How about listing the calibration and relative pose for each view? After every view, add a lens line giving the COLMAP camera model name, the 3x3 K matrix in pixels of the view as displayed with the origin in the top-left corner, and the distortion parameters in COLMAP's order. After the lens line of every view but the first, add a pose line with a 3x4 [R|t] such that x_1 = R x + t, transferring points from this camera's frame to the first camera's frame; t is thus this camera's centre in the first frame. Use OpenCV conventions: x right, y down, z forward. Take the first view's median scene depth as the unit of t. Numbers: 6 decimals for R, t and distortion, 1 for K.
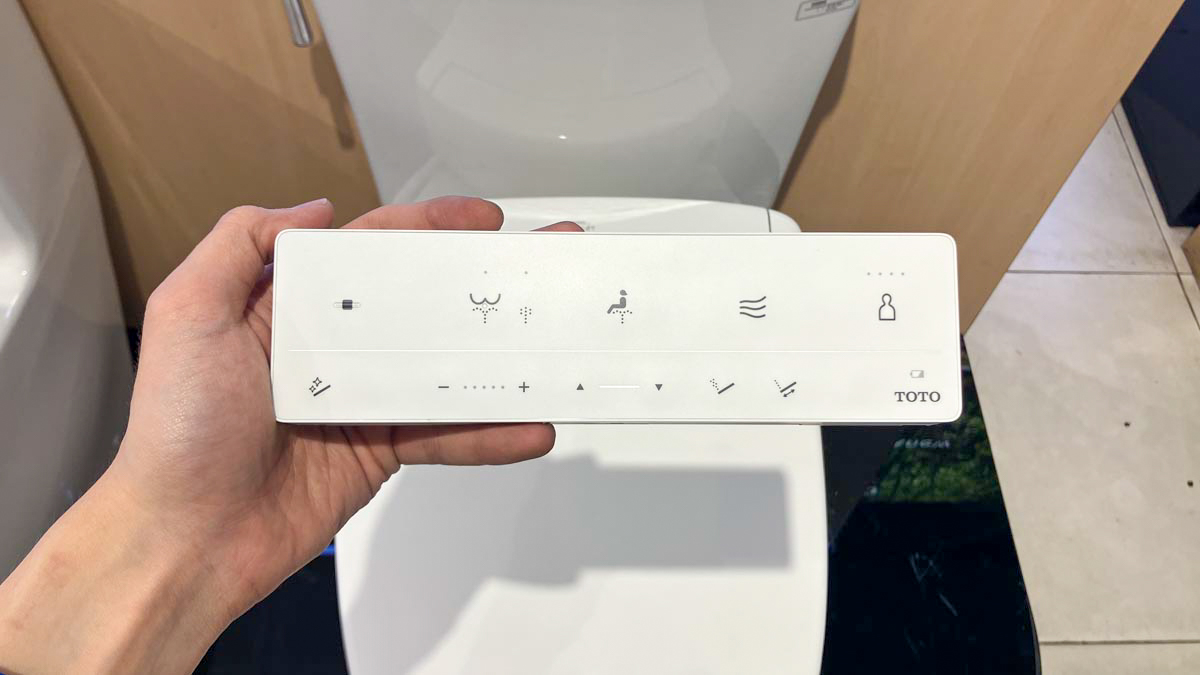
lens RADIAL K [[942.7, 0, 615.4], [0, 942.7, 358.7], [0, 0, 1]] dist [-0.004861, 0.002015]
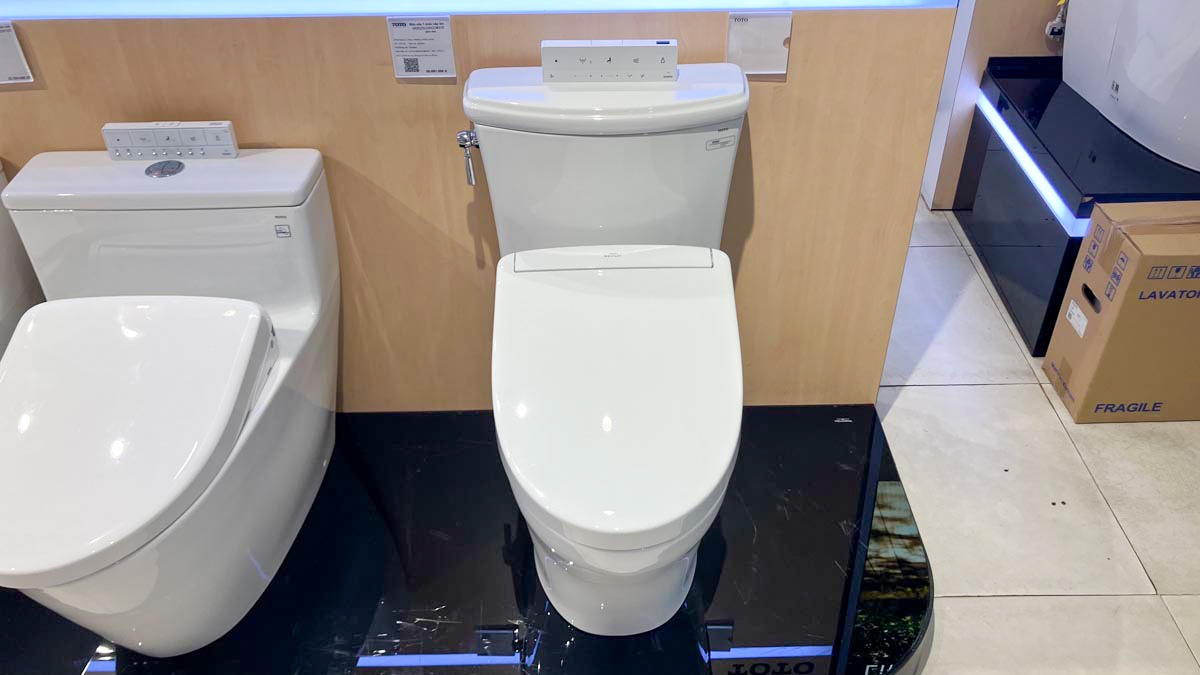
lens RADIAL K [[989.1, 0, 600.0], [0, 989.1, 337.5], [0, 0, 1]] dist [0.002557, 0.010240]
pose [[0.998265, -0.032751, -0.048934, 0.016640], [0.011912, 0.926191, -0.376866, 0.391787], [0.057665, 0.375630, 0.924974, -0.426363]]
